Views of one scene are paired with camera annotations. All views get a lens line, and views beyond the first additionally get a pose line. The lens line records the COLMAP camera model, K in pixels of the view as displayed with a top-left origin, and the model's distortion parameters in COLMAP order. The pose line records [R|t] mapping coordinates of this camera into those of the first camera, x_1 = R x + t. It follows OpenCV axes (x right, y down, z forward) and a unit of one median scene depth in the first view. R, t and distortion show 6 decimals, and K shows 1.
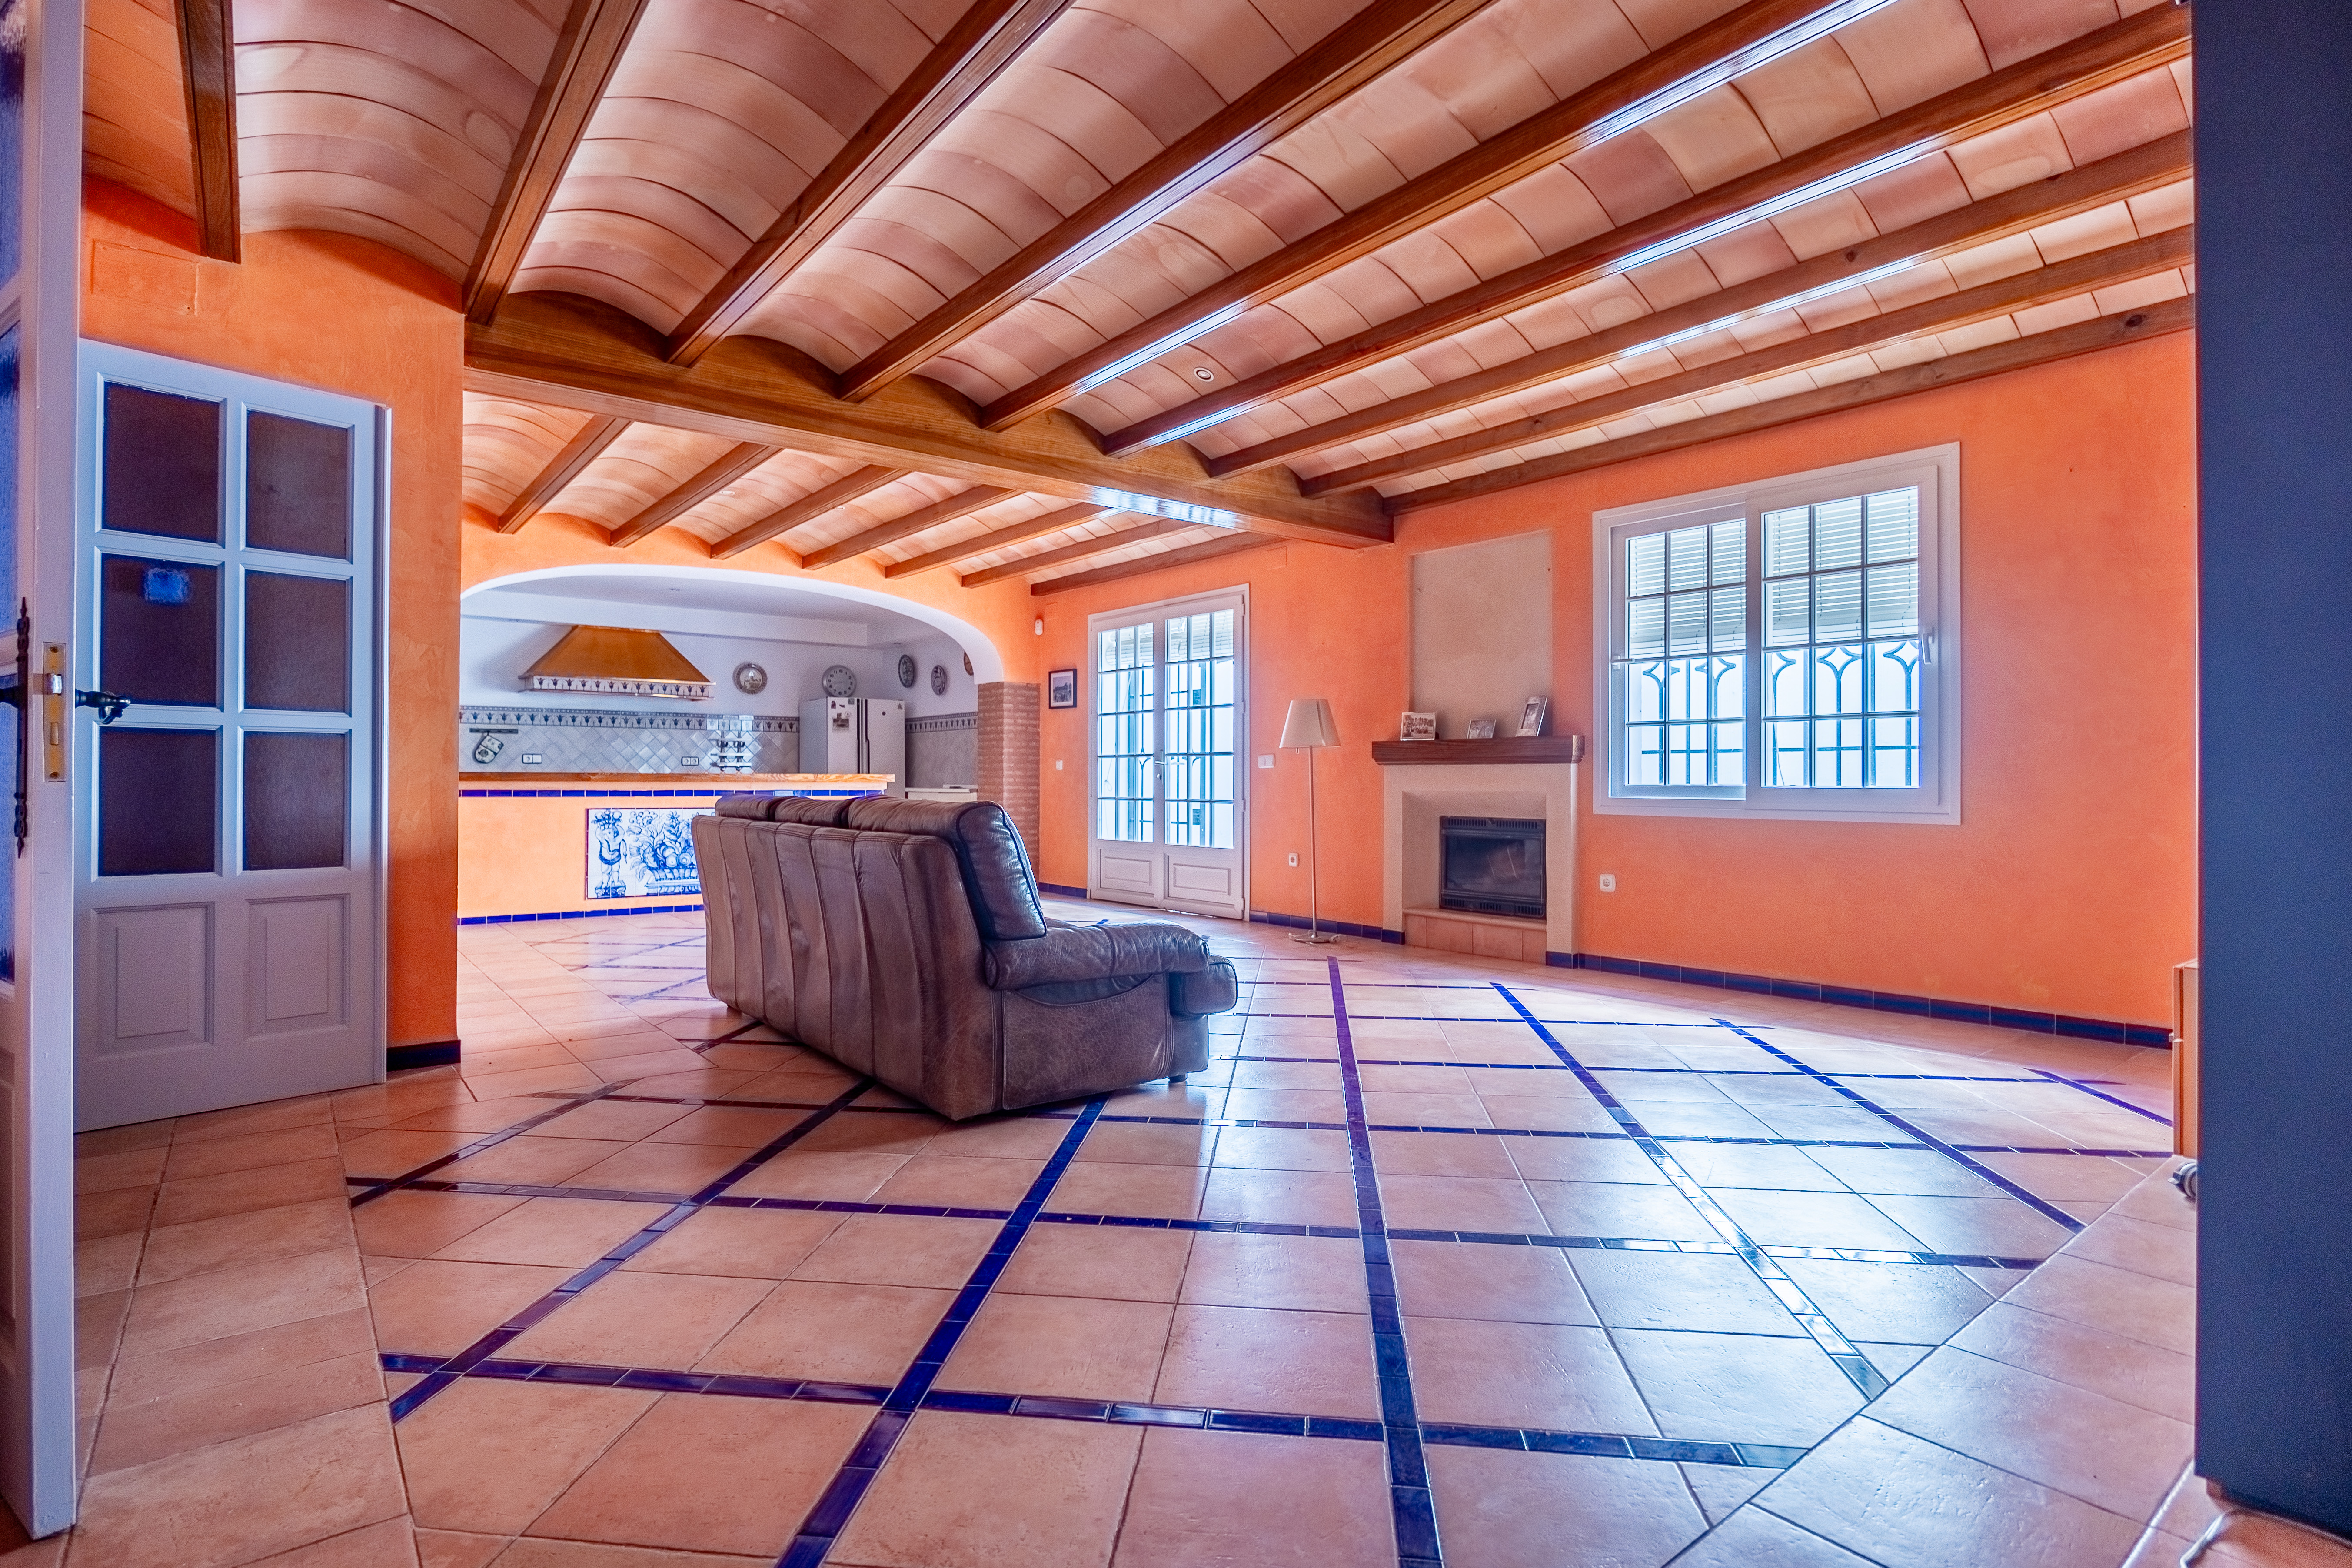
lens RADIAL K [[1162.9, 0, 1184.8], [0, 1162.9, 781.7], [0, 0, 1]] dist [-0.010340, -0.001165]
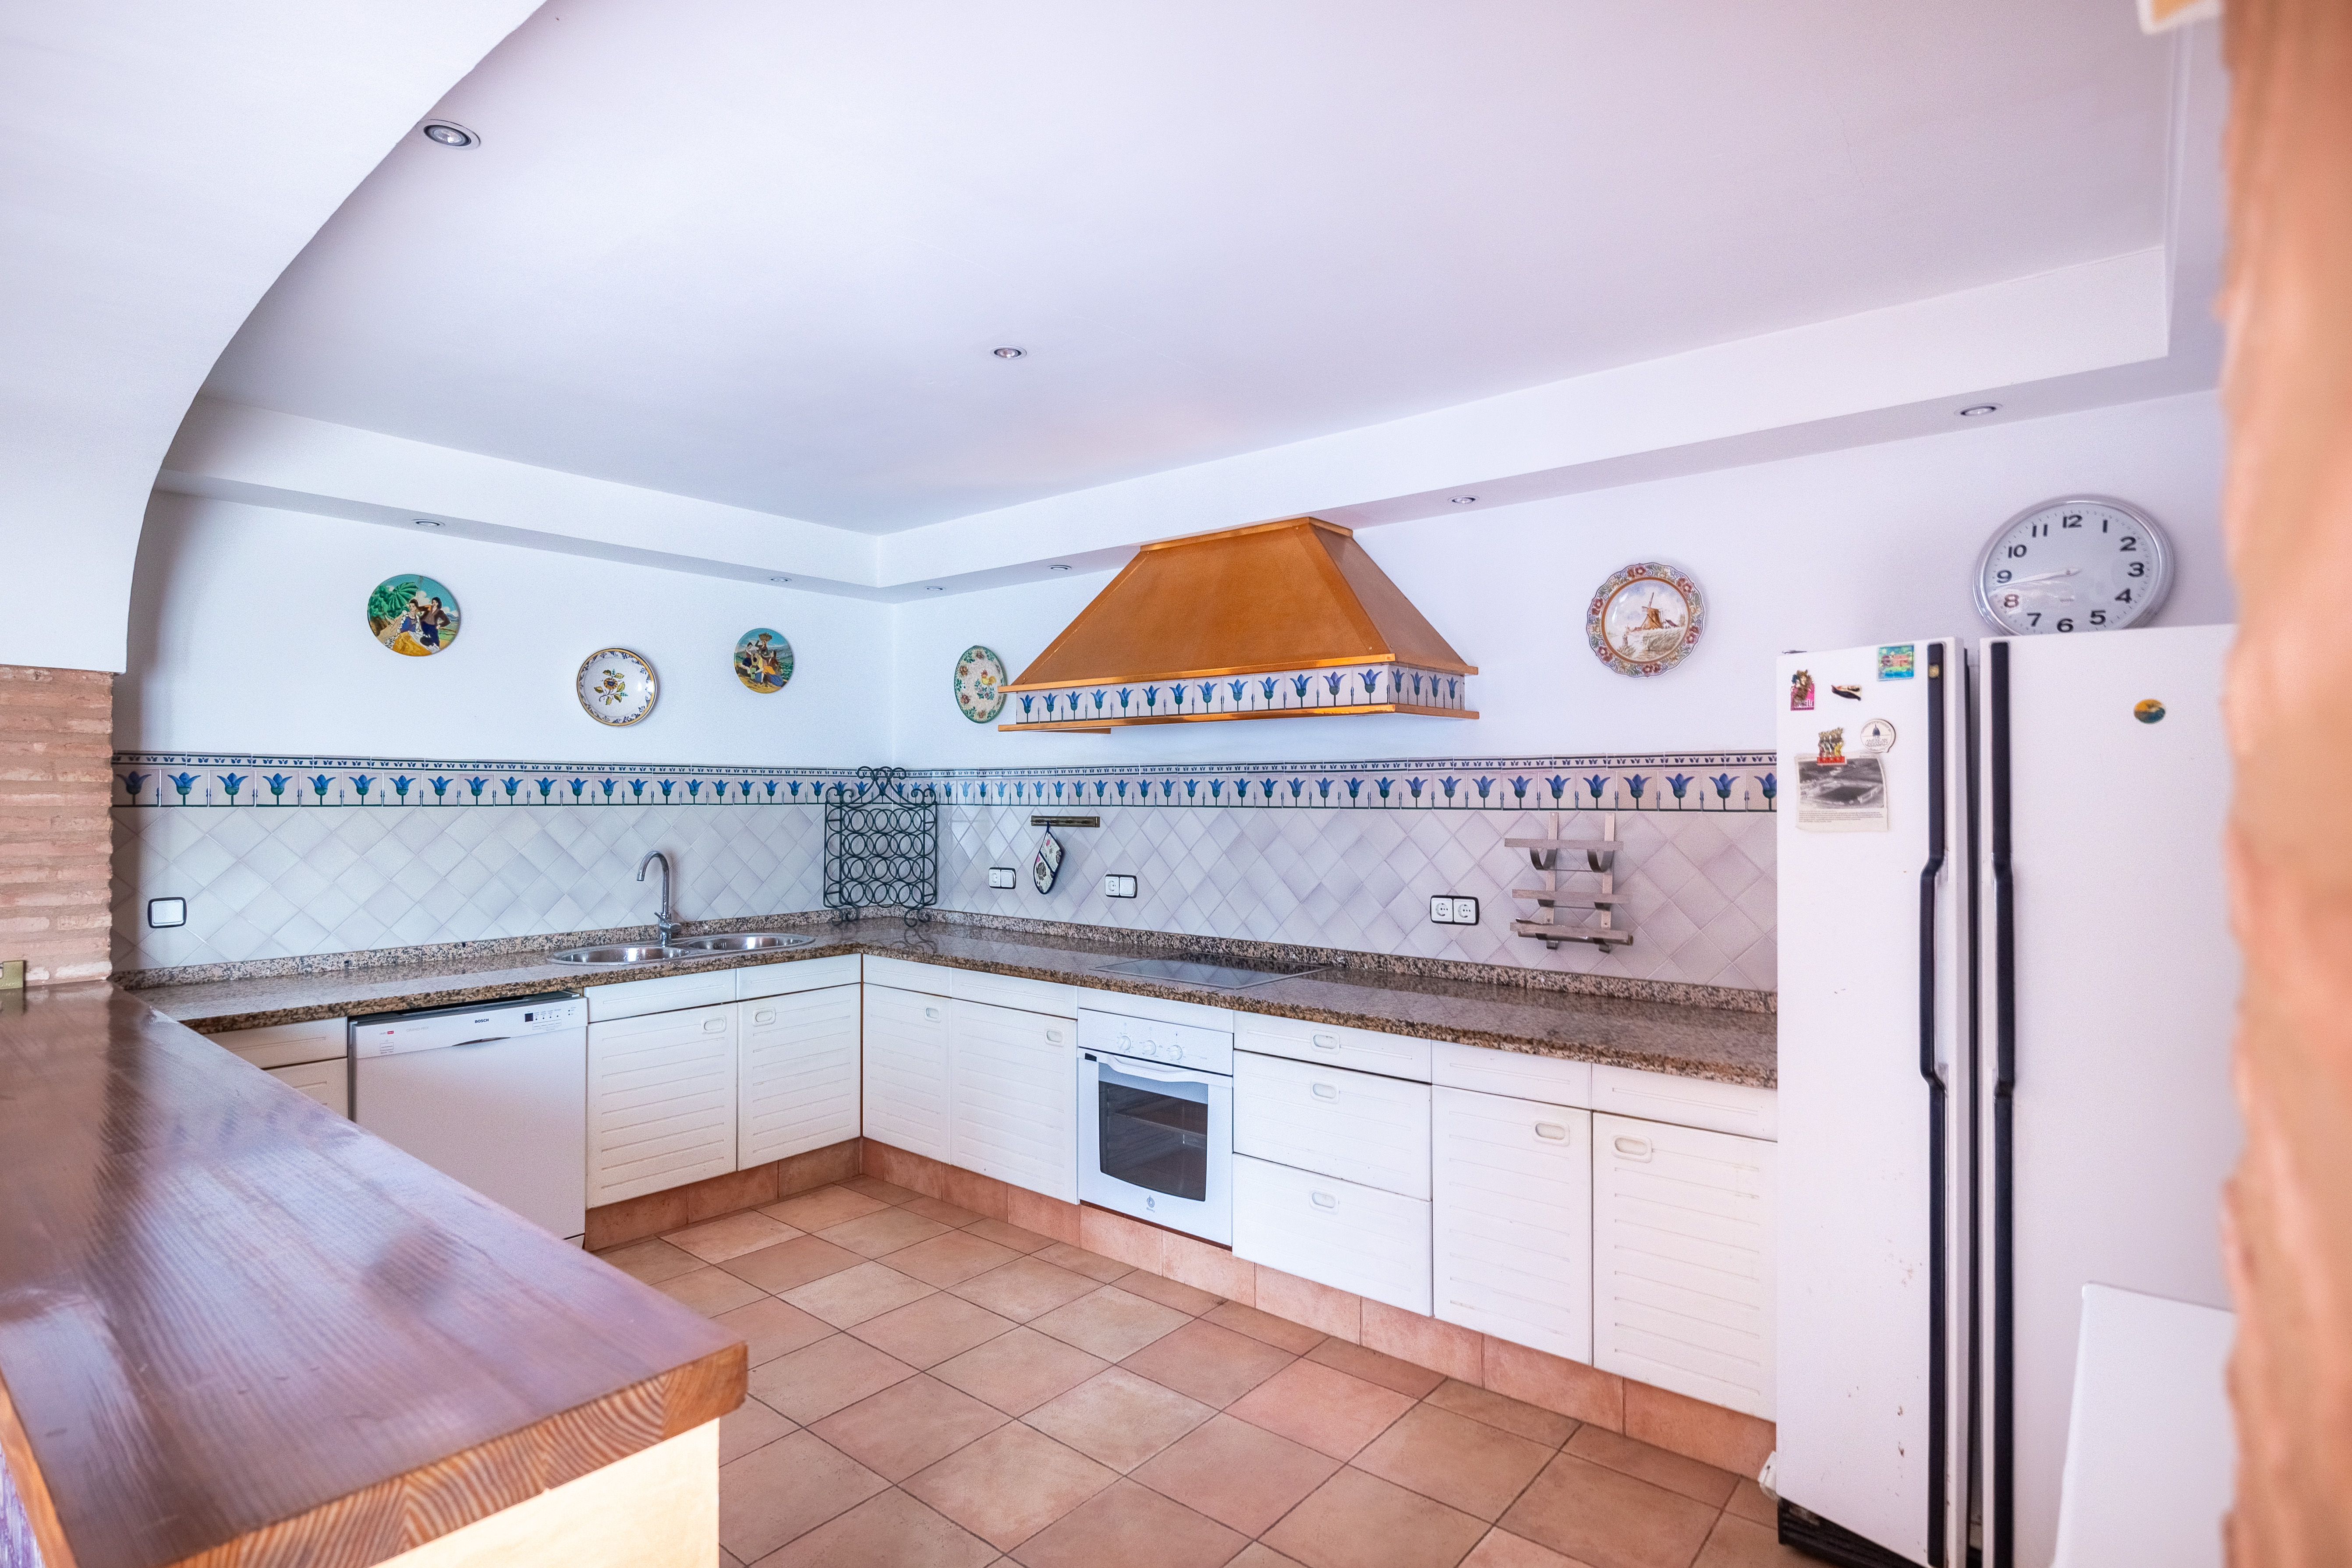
lens RADIAL K [[1162.8, 0, 1181.7], [0, 1162.8, 783.2], [0, 0, 1]] dist [-0.010340, -0.001165]
pose [[0.203912, -0.010406, -0.978934, -0.179688], [-0.001293, 0.999940, -0.010899, -0.066412], [0.978988, 0.003488, 0.203886, 1.178689]]
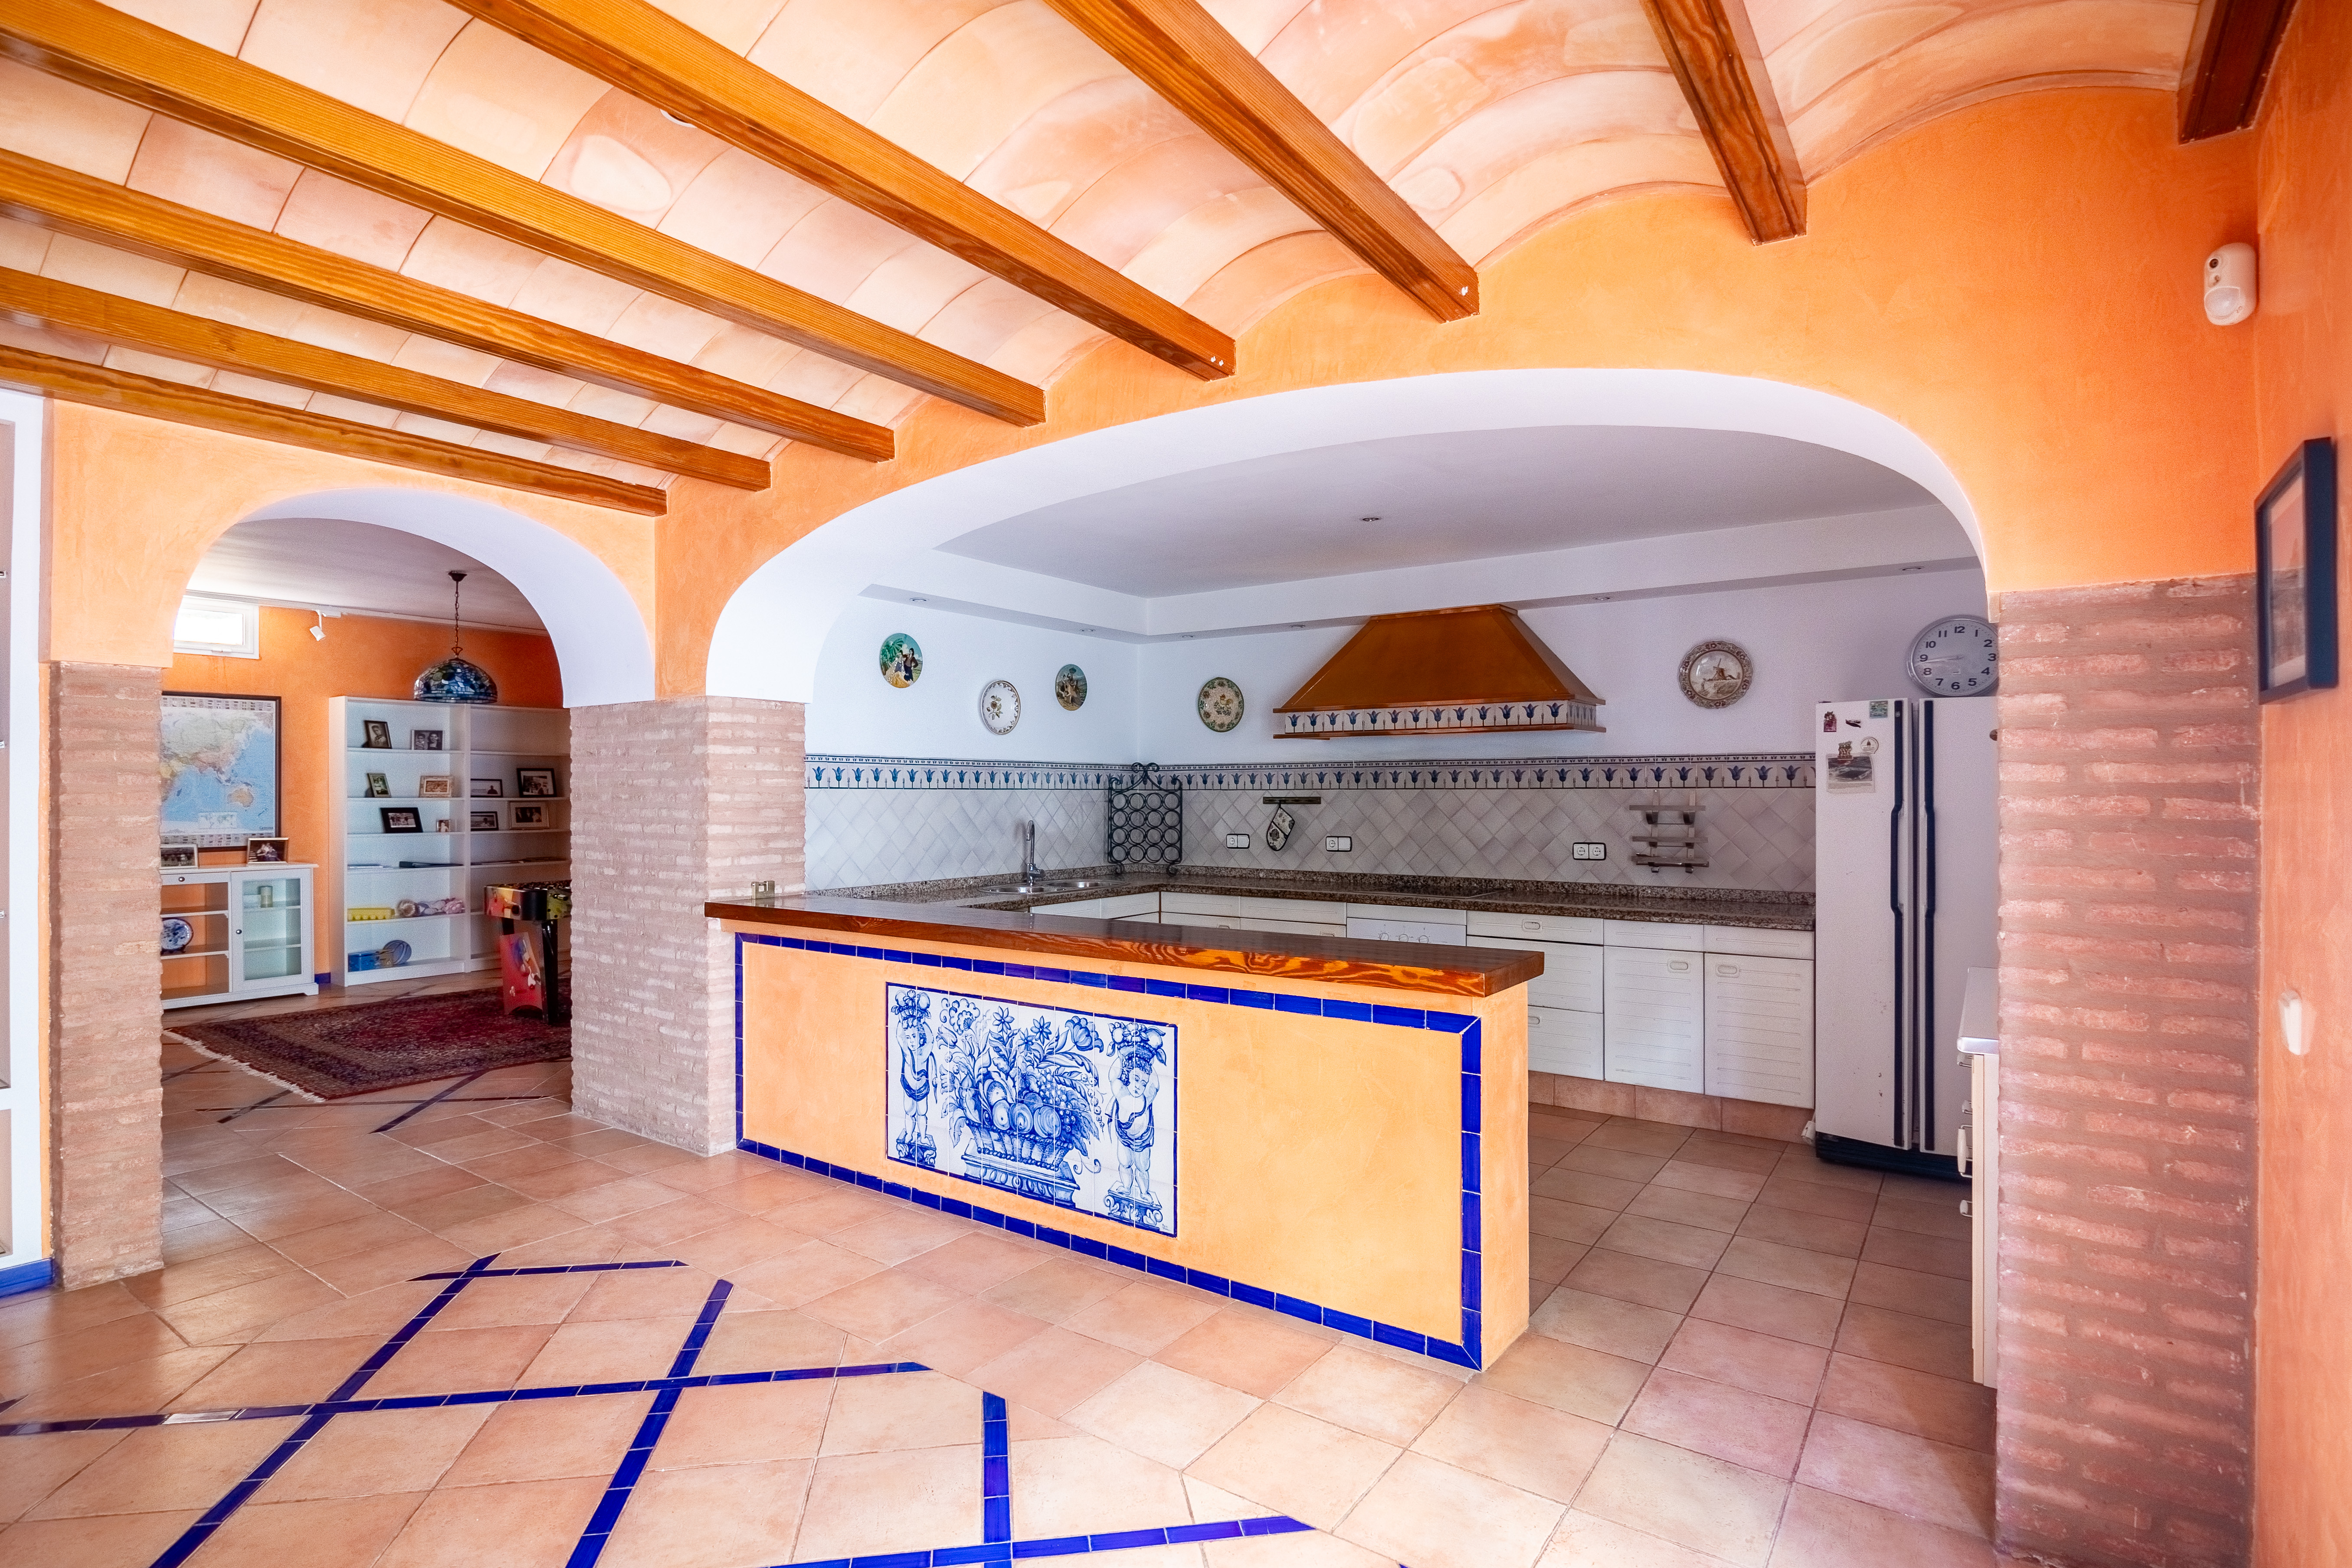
lens RADIAL K [[1162.8, 0, 1173.5], [0, 1162.8, 796.6], [0, 0, 1]] dist [-0.010340, -0.001165]
pose [[0.274101, 0.000614, -0.961701, 0.016353], [0.001217, 0.999999, 0.000985, -0.057710], [0.961700, -0.001440, 0.274100, 0.937342]]
